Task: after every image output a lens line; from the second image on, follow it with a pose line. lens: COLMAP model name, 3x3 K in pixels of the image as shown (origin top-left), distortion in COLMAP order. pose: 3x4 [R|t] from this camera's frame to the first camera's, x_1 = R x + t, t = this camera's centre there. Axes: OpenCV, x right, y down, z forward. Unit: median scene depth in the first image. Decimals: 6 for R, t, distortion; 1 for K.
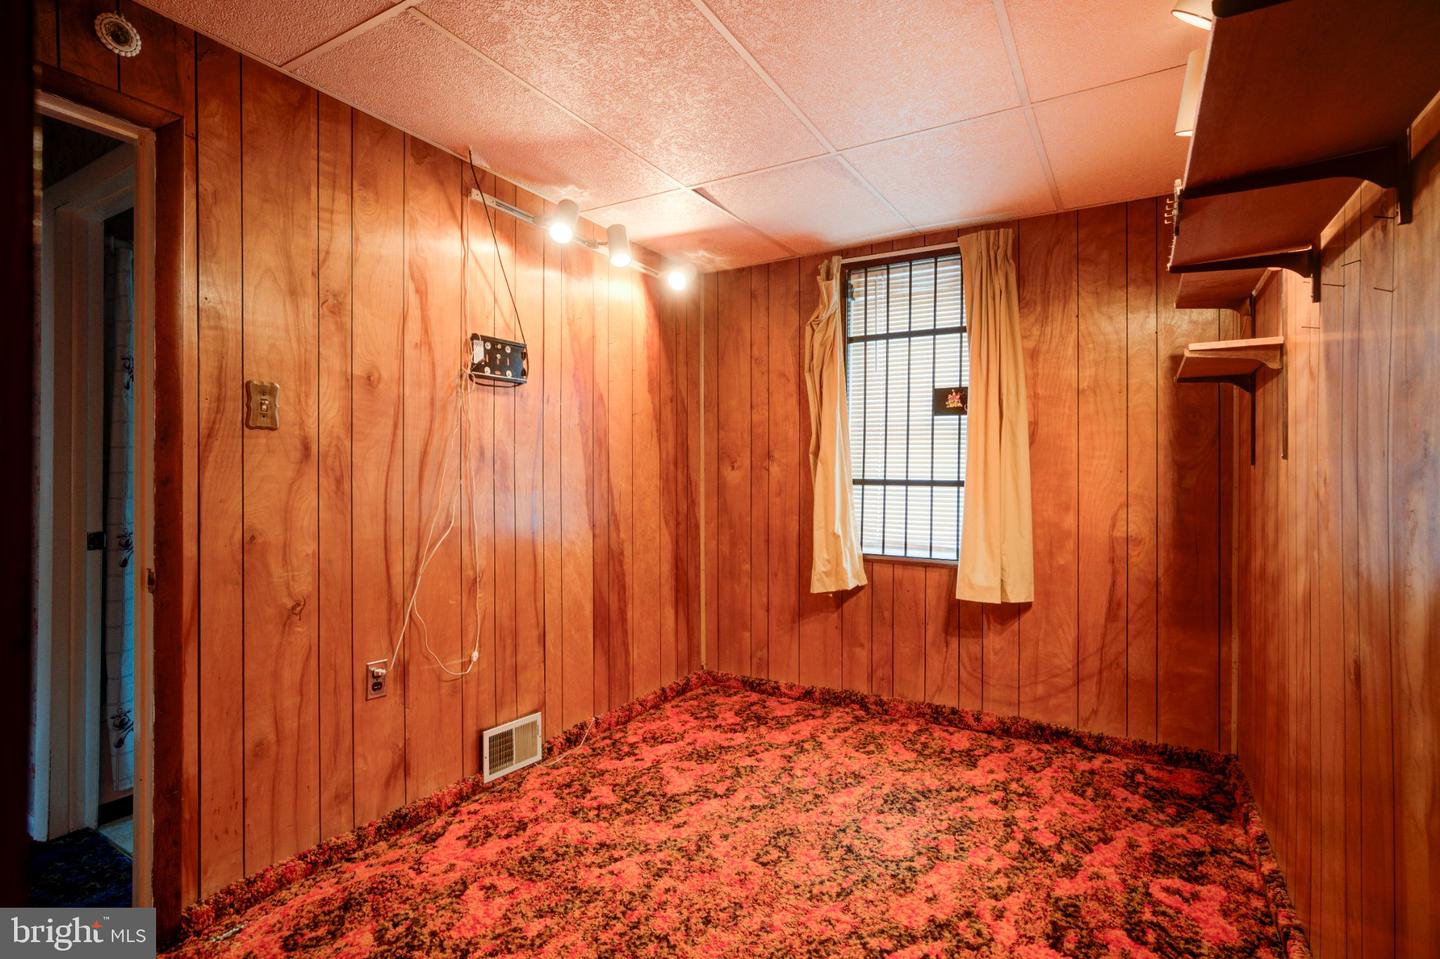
lens RADIAL K [[737.0, 0, 717.9], [0, 737.0, 475.9], [0, 0, 1]] dist [-0.004200, 0.003030]
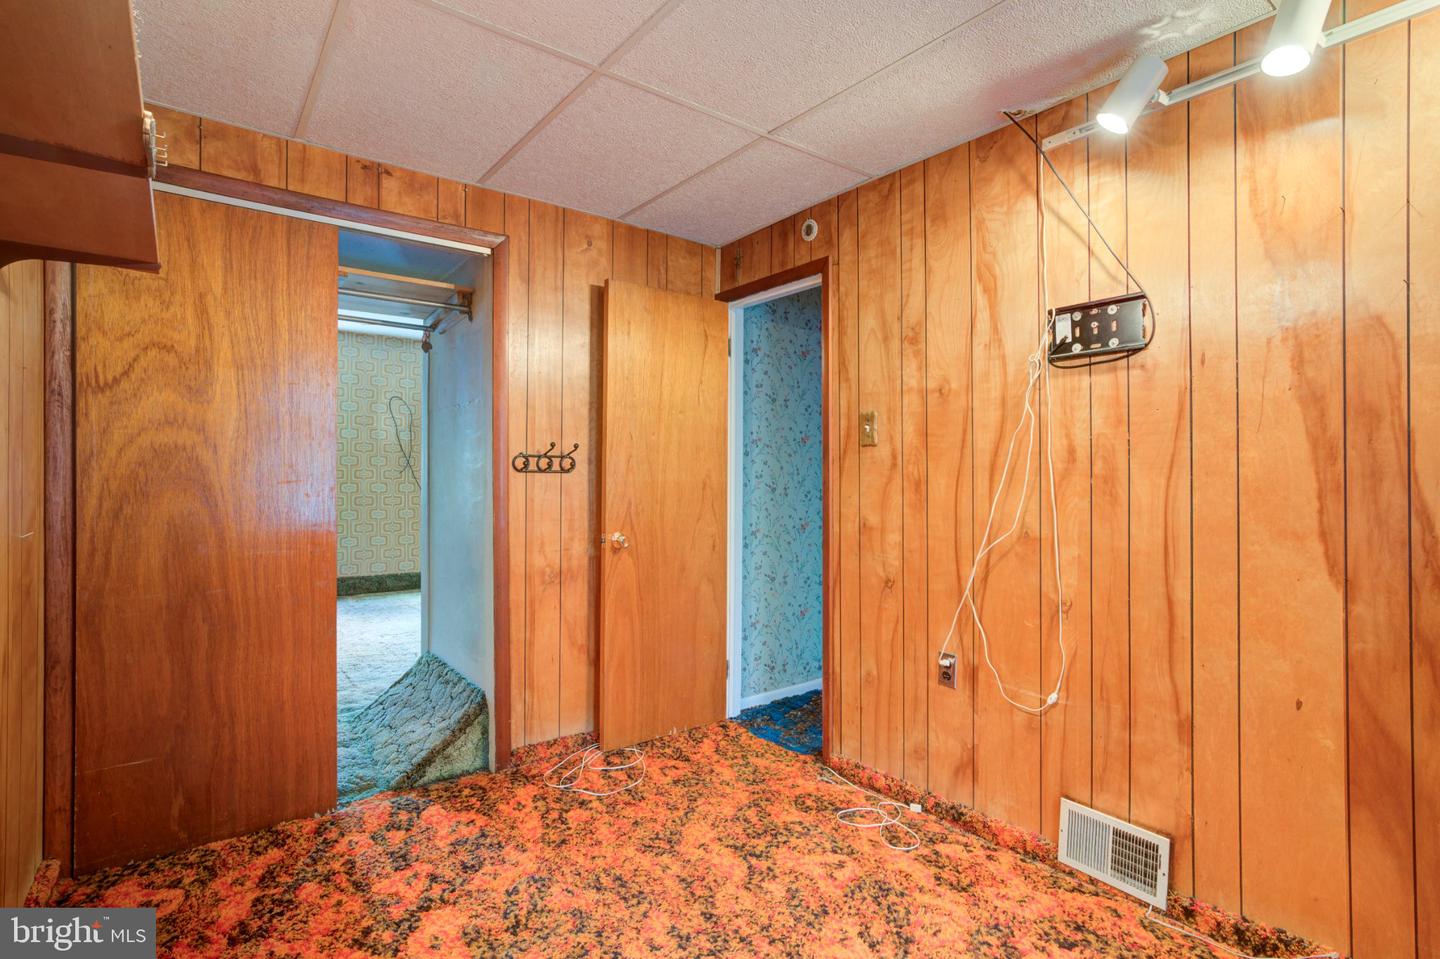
lens RADIAL K [[737.0, 0, 718.6], [0, 737.0, 477.1], [0, 0, 1]] dist [-0.004200, 0.003030]
pose [[-0.402116, -0.002770, -0.915584, 0.661144], [-0.001933, 0.999996, -0.002177, -0.001615], [0.915586, 0.000895, -0.402120, 1.128863]]
